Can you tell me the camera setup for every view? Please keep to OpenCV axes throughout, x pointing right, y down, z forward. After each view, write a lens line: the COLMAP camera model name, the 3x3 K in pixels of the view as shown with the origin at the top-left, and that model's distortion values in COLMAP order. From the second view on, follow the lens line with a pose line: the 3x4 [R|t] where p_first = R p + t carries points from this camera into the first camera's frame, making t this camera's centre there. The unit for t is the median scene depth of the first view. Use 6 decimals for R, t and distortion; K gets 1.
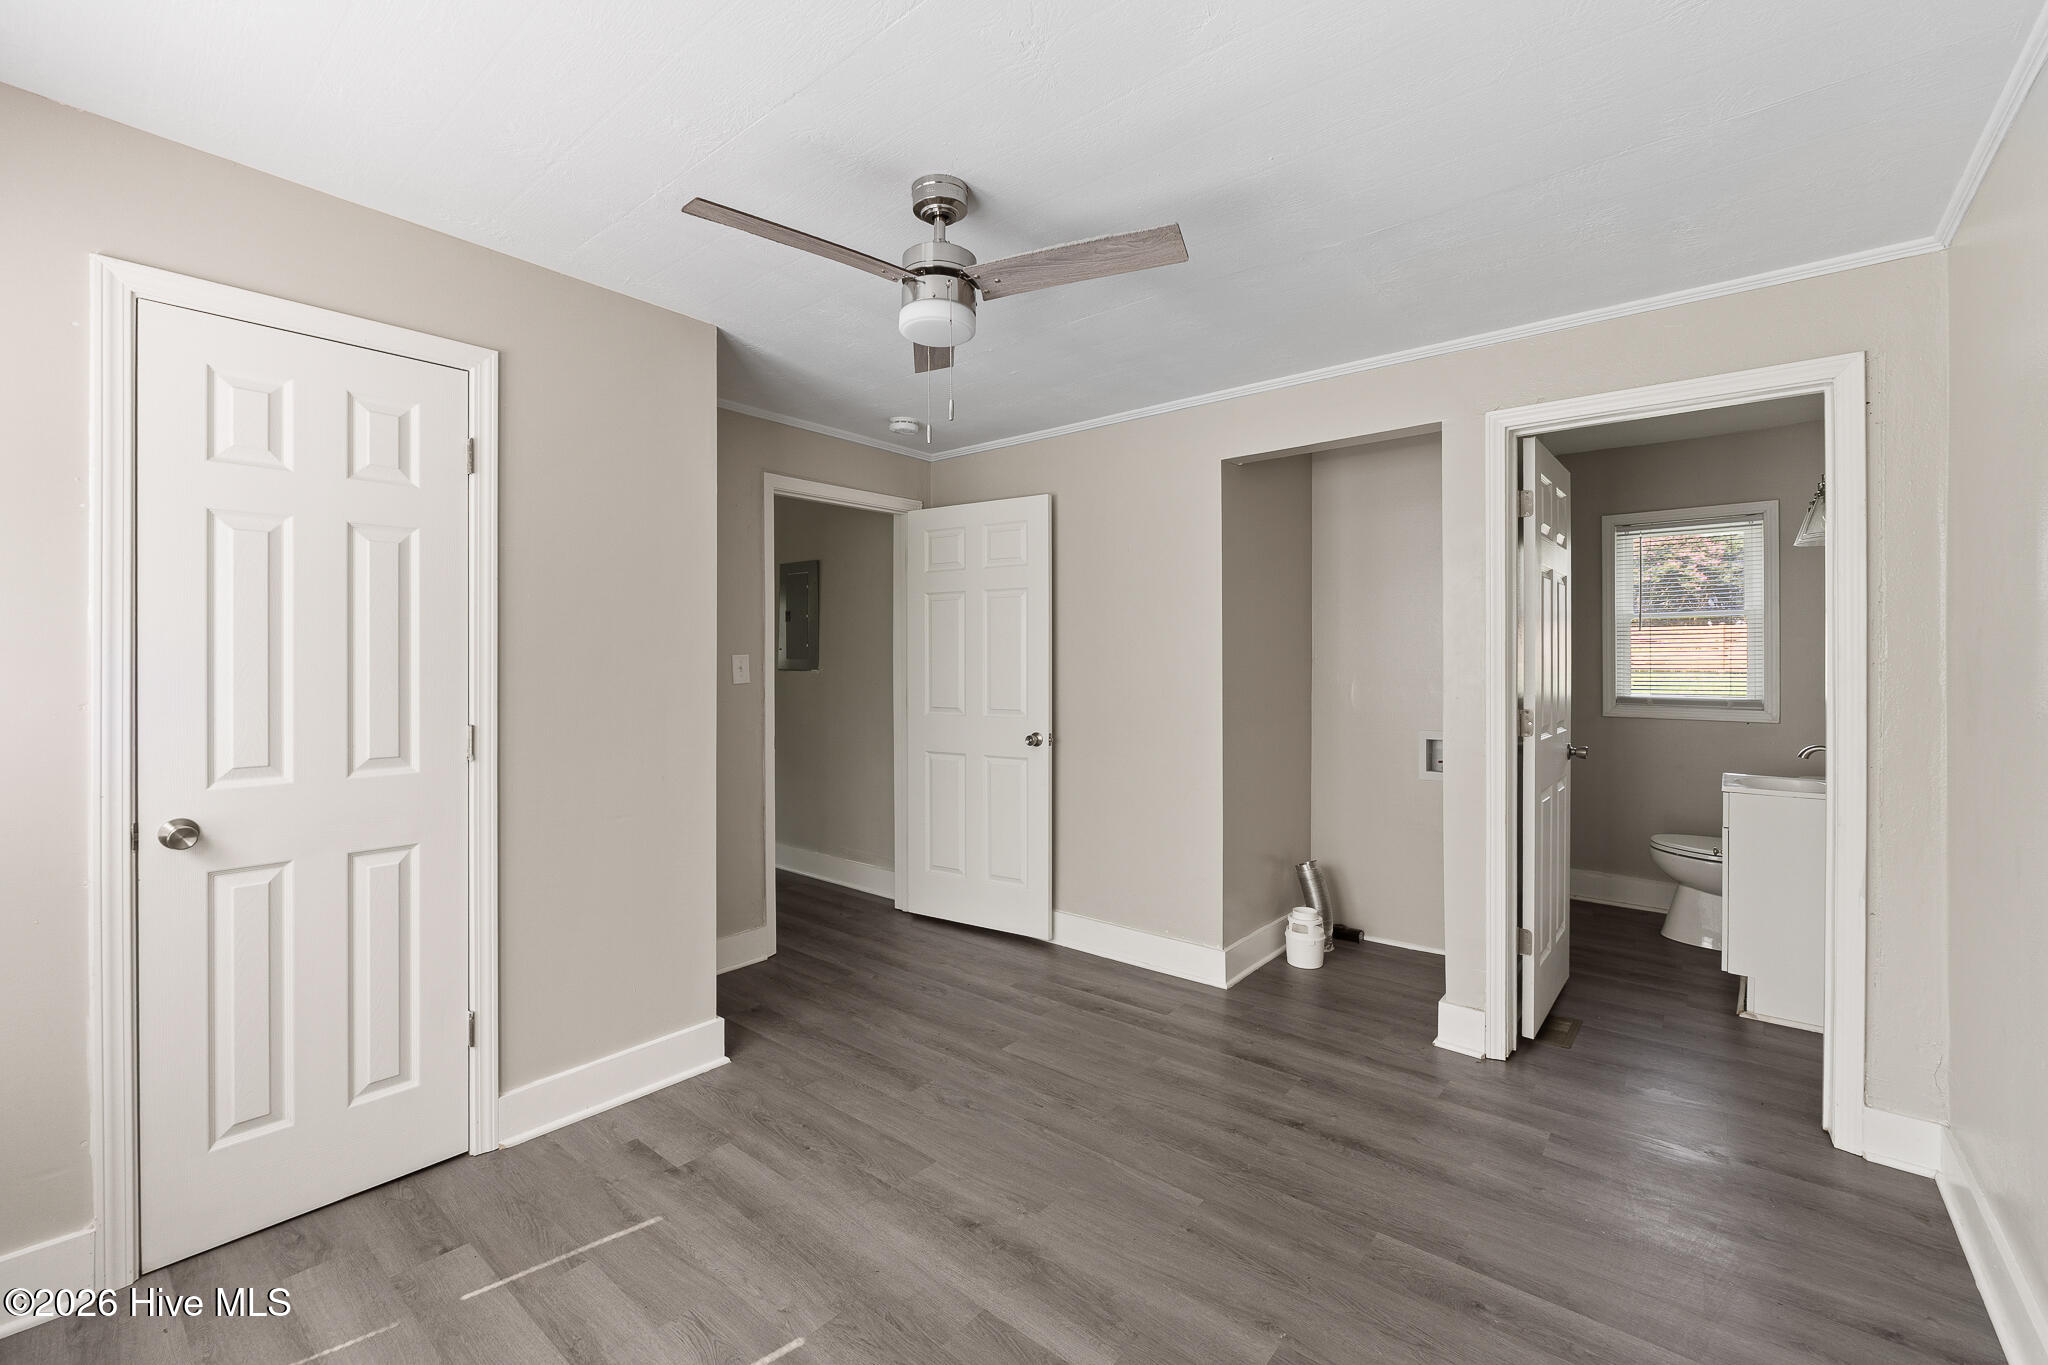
lens RADIAL K [[855.1, 0, 1001.7], [0, 855.1, 658.1], [0, 0, 1]] dist [-0.004702, -0.000293]
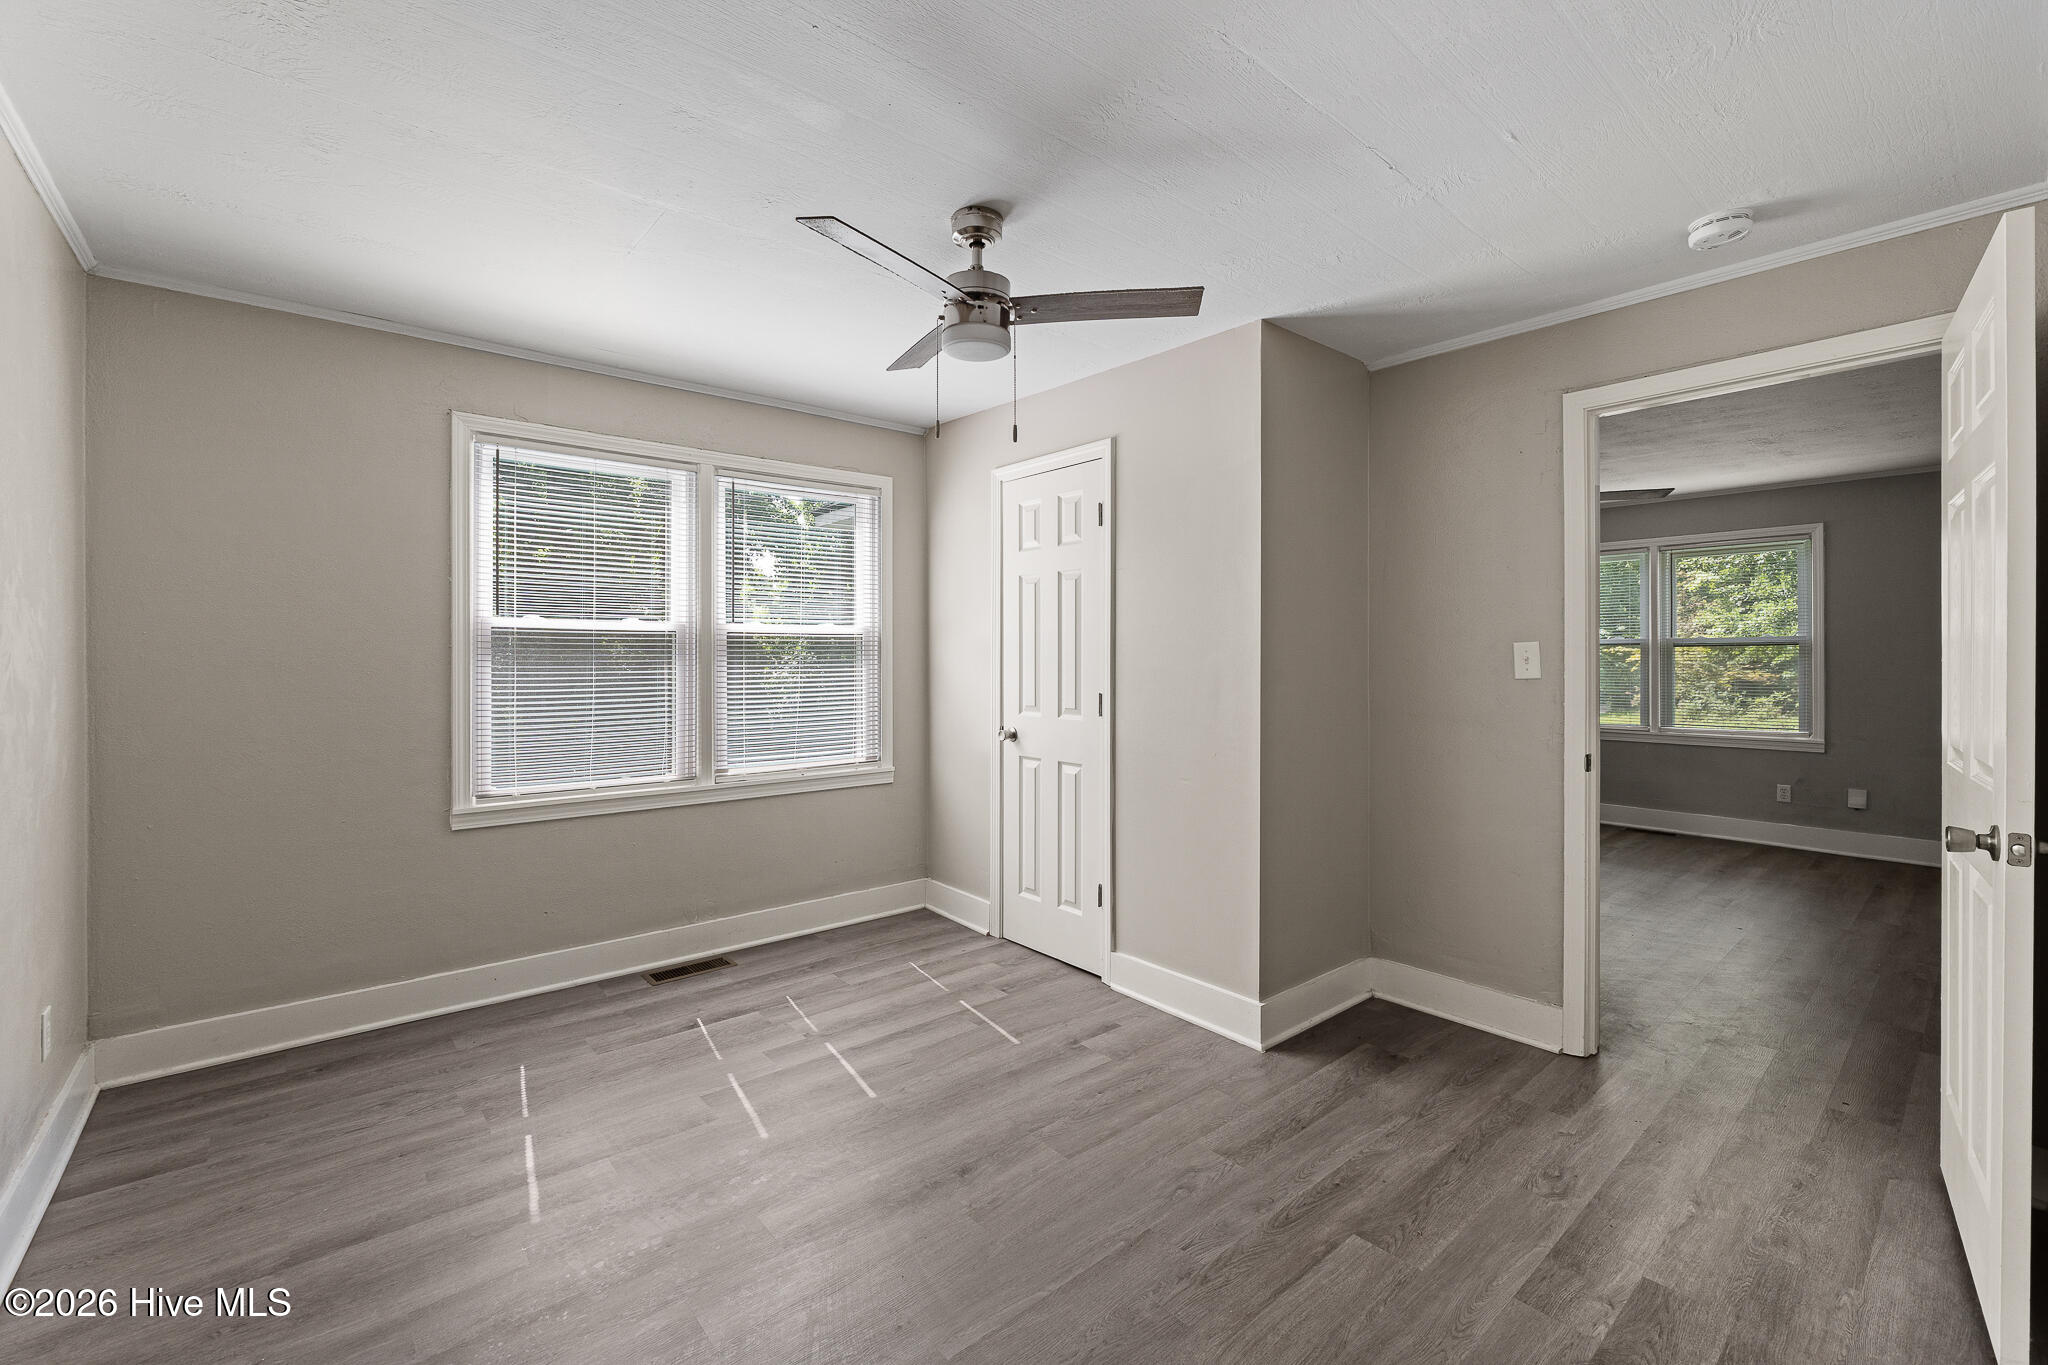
lens RADIAL K [[855.1, 0, 1001.7], [0, 855.1, 658.1], [0, 0, 1]] dist [-0.004702, -0.000293]
pose [[-0.169505, 0.001173, -0.985529, 0.881595], [0.001335, 0.999999, 0.000961, 0.014837], [0.985528, -0.001153, -0.169507, 1.071214]]
